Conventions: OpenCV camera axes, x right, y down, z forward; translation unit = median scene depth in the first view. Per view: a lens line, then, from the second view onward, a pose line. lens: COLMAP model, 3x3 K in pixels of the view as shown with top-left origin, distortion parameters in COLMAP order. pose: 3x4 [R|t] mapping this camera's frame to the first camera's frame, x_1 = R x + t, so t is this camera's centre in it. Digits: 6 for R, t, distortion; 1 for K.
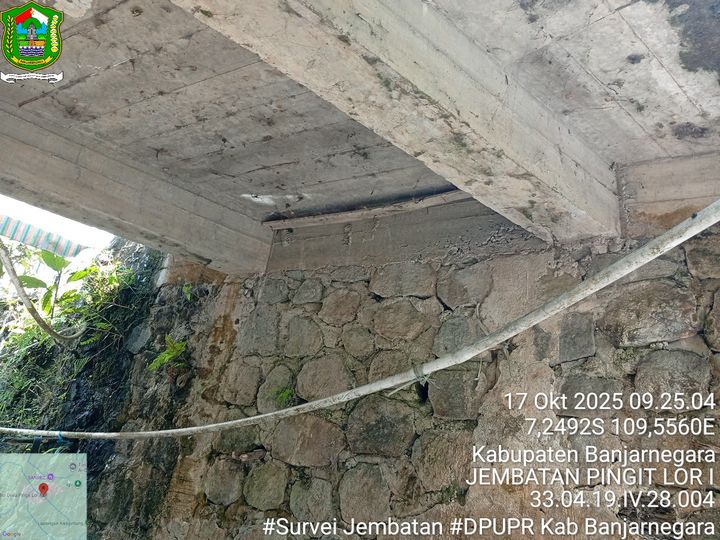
lens RADIAL K [[547.1, 0, 358.1], [0, 547.1, 272.0], [0, 0, 1]] dist [0.088527, -0.180408]
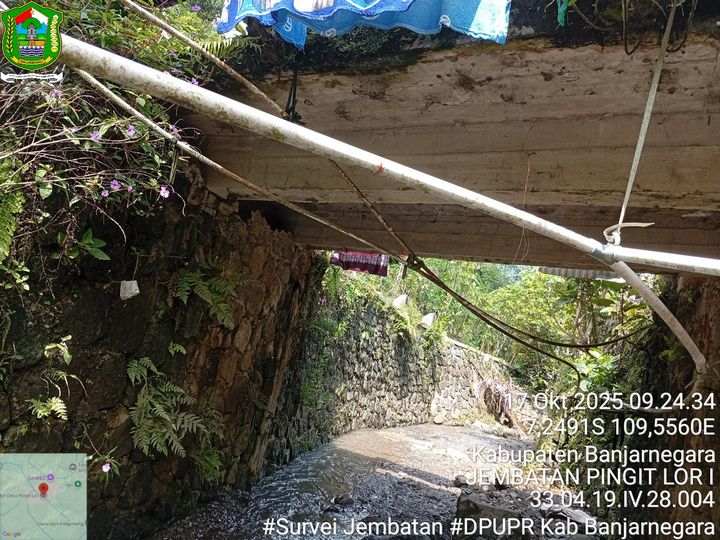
lens RADIAL K [[547.1, 0, 357.9], [0, 547.1, 270.9], [0, 0, 1]] dist [0.088527, -0.180408]
pose [[0.327122, -0.194568, -0.924735, 0.740923], [0.246938, 0.962172, -0.115092, -0.070882], [0.912147, -0.190703, 0.362794, -0.112545]]
